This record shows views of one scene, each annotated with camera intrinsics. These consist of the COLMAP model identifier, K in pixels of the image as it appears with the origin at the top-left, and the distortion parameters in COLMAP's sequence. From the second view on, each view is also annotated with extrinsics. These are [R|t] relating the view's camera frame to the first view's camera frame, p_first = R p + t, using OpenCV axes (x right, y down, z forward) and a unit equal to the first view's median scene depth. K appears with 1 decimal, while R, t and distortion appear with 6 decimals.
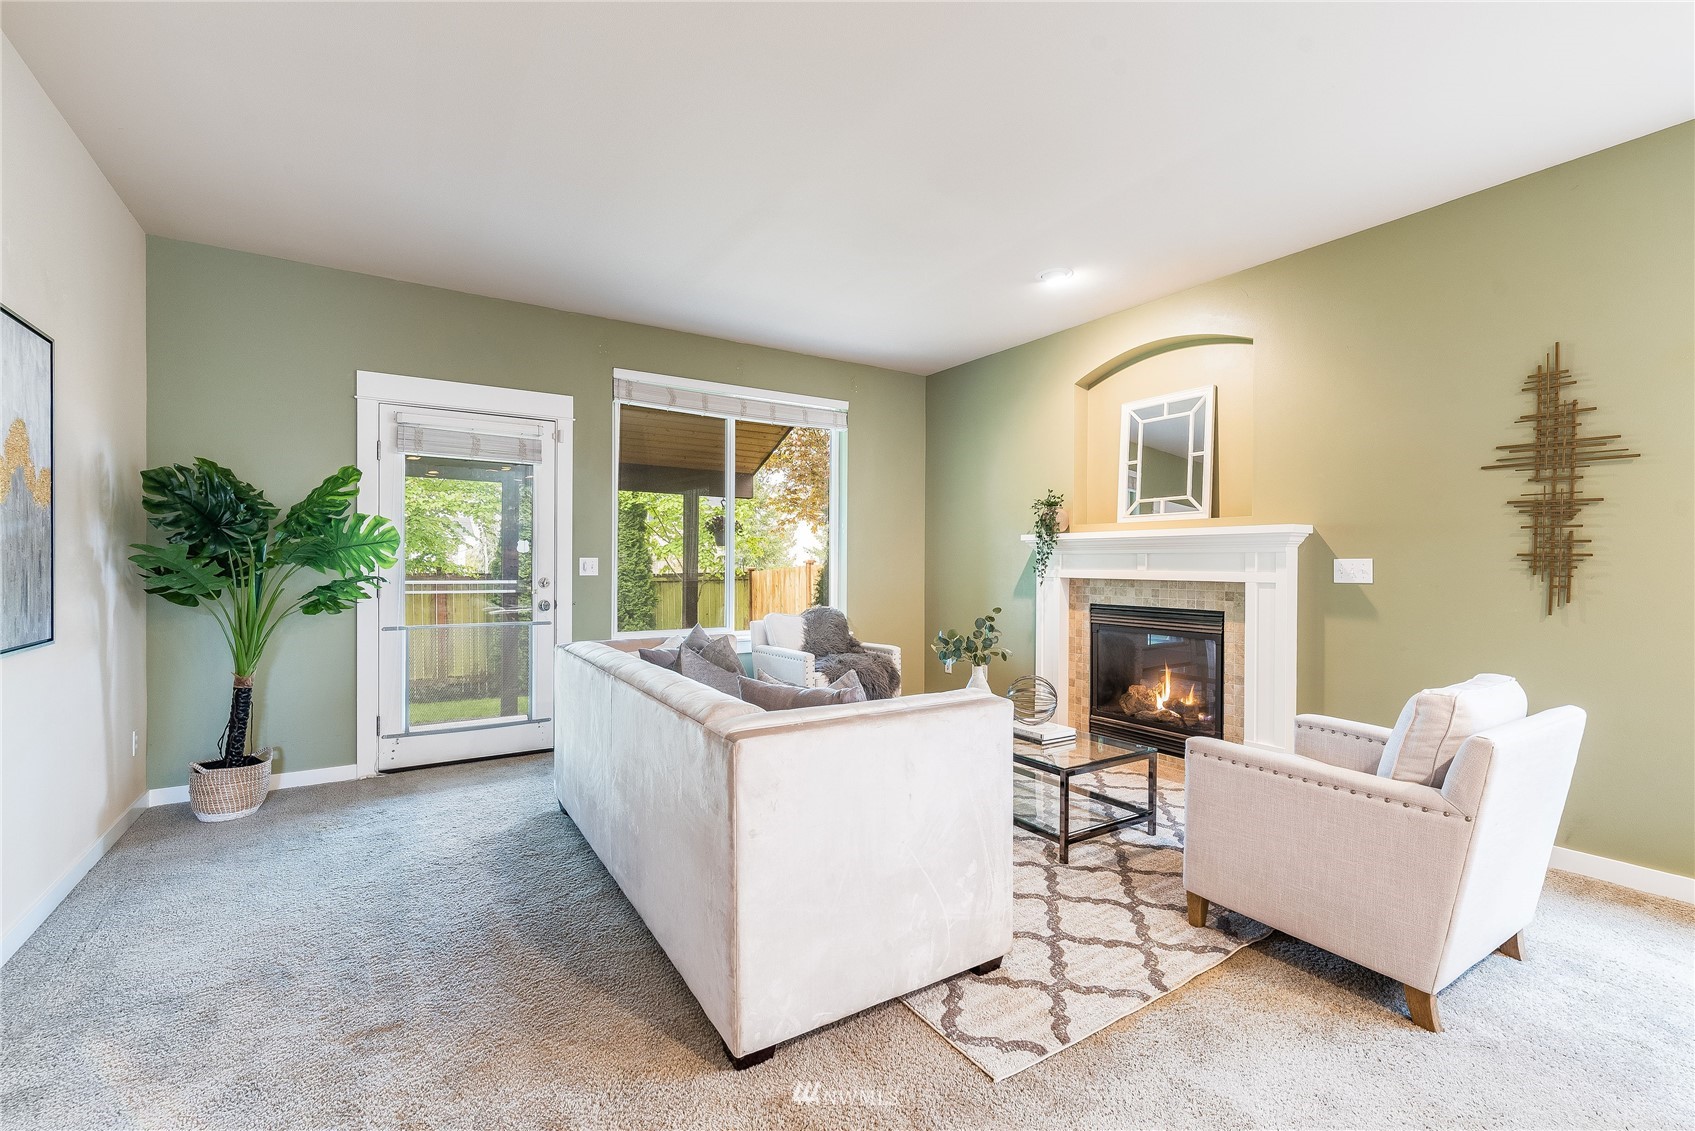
lens RADIAL K [[735.9, 0, 854.3], [0, 735.9, 561.8], [0, 0, 1]] dist [0.000653, 0.000153]
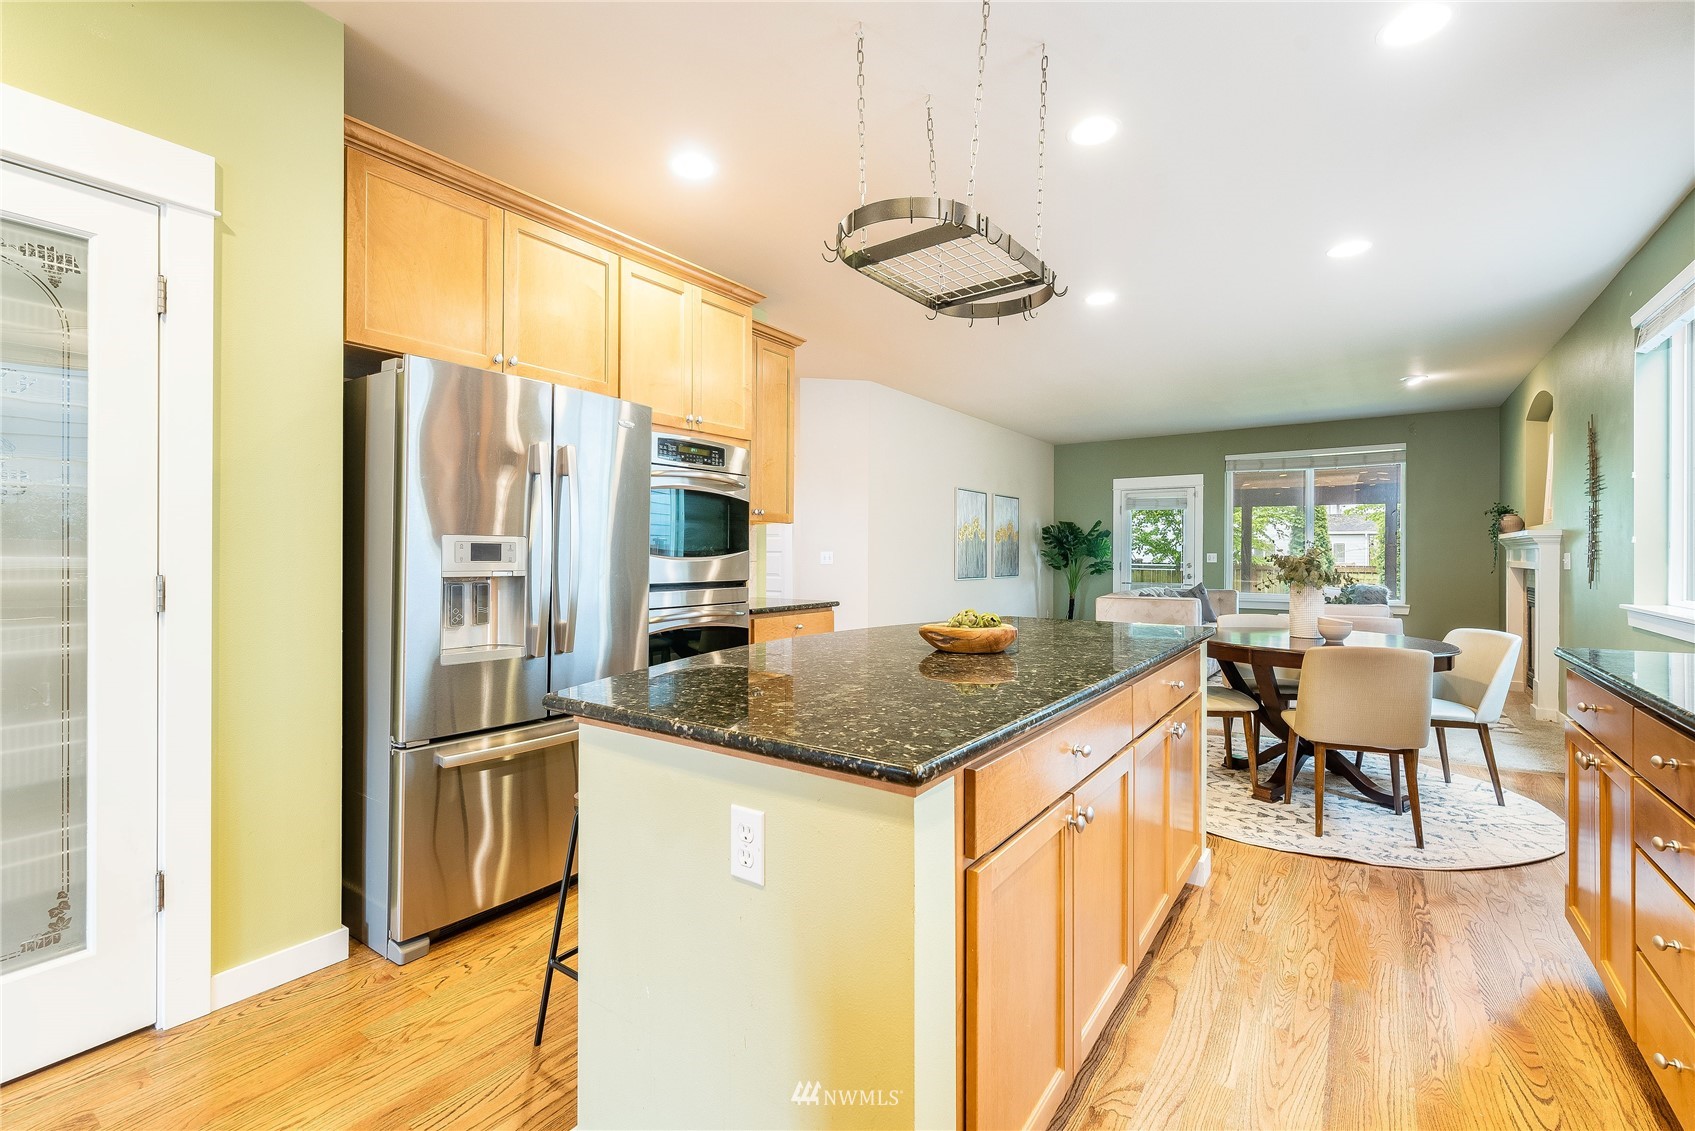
lens RADIAL K [[735.9, 0, 847.3], [0, 735.9, 554.7], [0, 0, 1]] dist [0.000653, 0.000153]
pose [[0.376867, -0.004485, -0.926257, 1.356294], [-0.002778, 0.999978, -0.005973, 0.015486], [0.926263, 0.004824, 0.376846, -0.811942]]
